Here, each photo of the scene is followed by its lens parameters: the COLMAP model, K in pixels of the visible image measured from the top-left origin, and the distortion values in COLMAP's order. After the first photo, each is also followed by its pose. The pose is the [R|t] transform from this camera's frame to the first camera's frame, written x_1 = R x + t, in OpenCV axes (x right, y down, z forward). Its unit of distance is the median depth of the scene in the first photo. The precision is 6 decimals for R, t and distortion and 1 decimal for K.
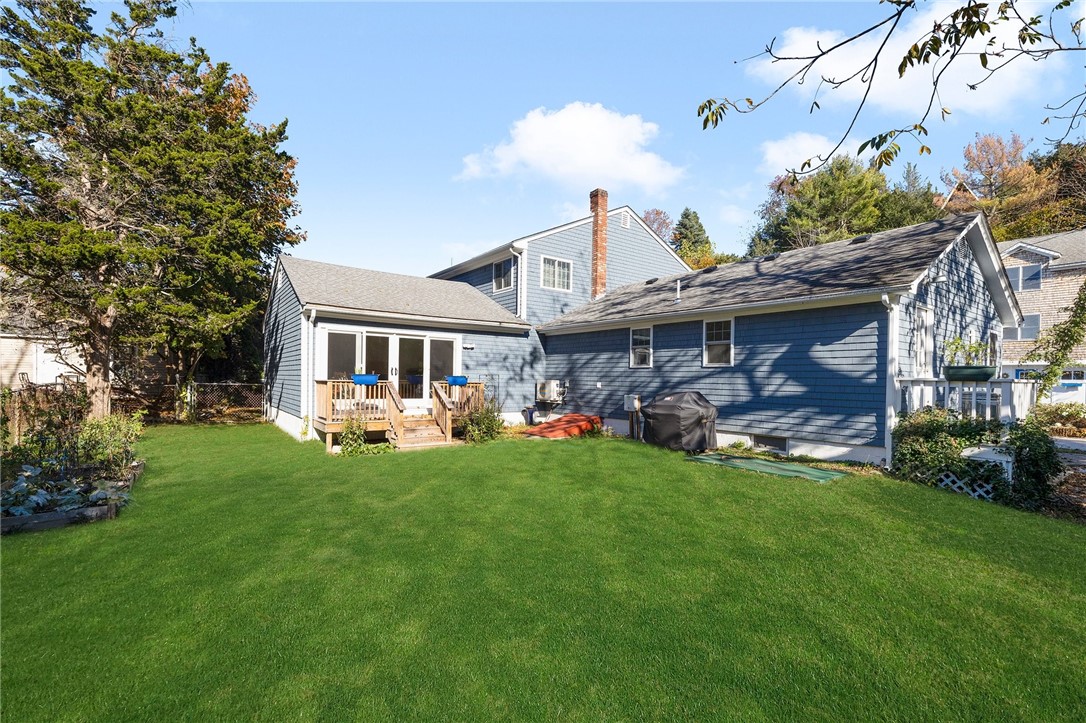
lens RADIAL K [[469.1, 0, 541.6], [0, 469.1, 361.2], [0, 0, 1]] dist [-0.000184, 0.001870]
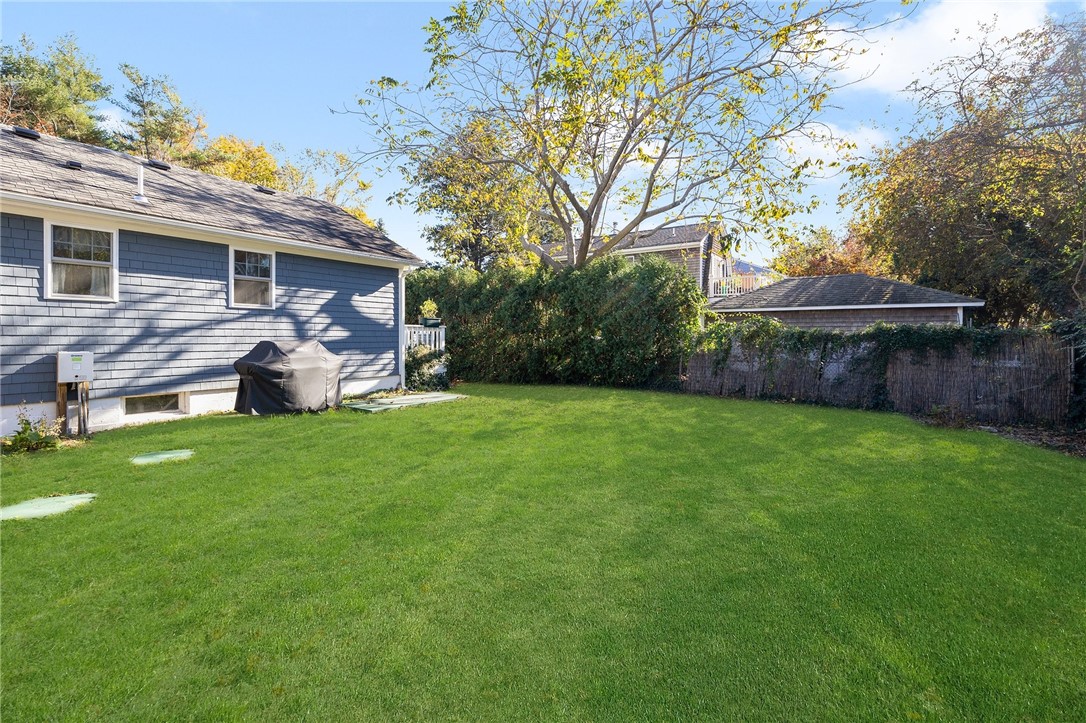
lens RADIAL K [[469.1, 0, 544.0], [0, 469.1, 333.7], [0, 0, 1]] dist [-0.000184, 0.001870]
pose [[-0.280262, -0.020948, 0.959695, -0.551544], [-0.054882, 0.998476, 0.005767, 0.023550], [-0.958353, -0.051054, -0.280985, 0.752266]]
